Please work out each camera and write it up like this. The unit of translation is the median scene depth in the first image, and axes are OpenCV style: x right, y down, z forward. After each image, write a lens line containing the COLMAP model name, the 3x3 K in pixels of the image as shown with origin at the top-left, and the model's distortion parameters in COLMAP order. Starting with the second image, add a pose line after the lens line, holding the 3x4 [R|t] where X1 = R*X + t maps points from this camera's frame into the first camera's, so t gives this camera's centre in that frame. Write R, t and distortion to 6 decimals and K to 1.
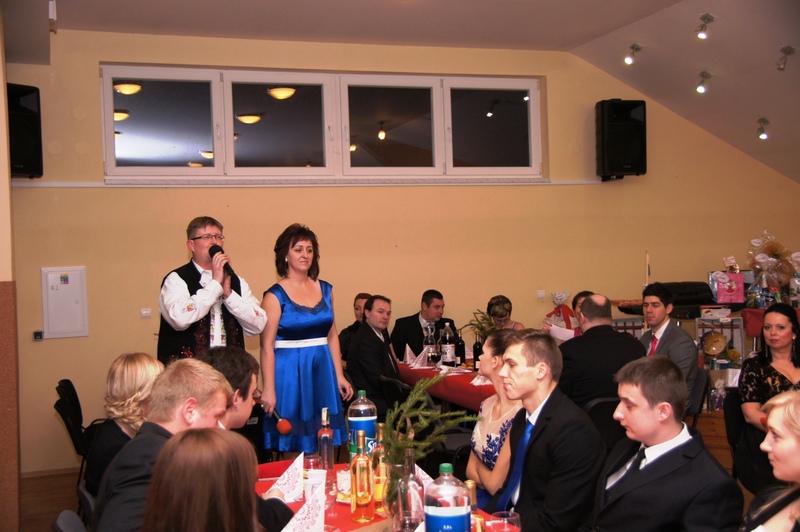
lens RADIAL K [[1042.7, 0, 400.0], [0, 1042.7, 266.0], [0, 0, 1]] dist [-0.004069, 0.607765]
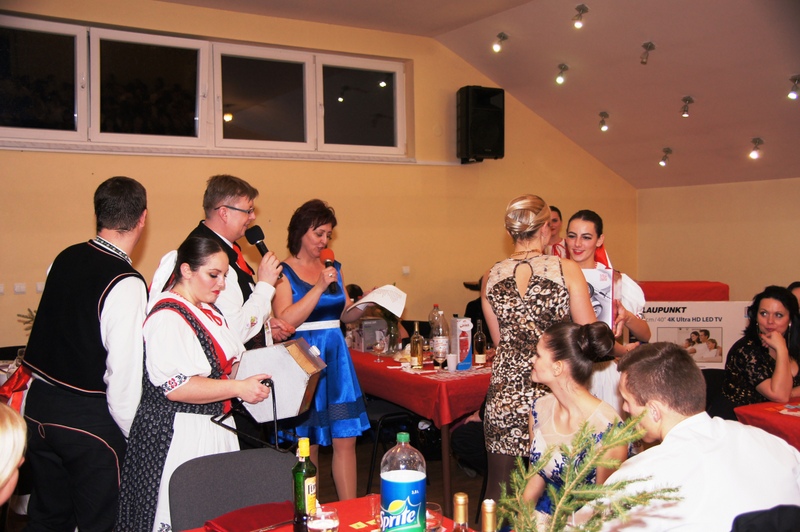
lens RADIAL K [[835.1, 0, 400.0], [0, 835.1, 266.0], [0, 0, 1]] dist [-0.070977, 0.296127]
pose [[0.972191, 0.006389, 0.234101, -0.065714], [-0.013048, 0.999553, 0.026910, 0.000510], [-0.233824, -0.029216, 0.971840, 0.198891]]
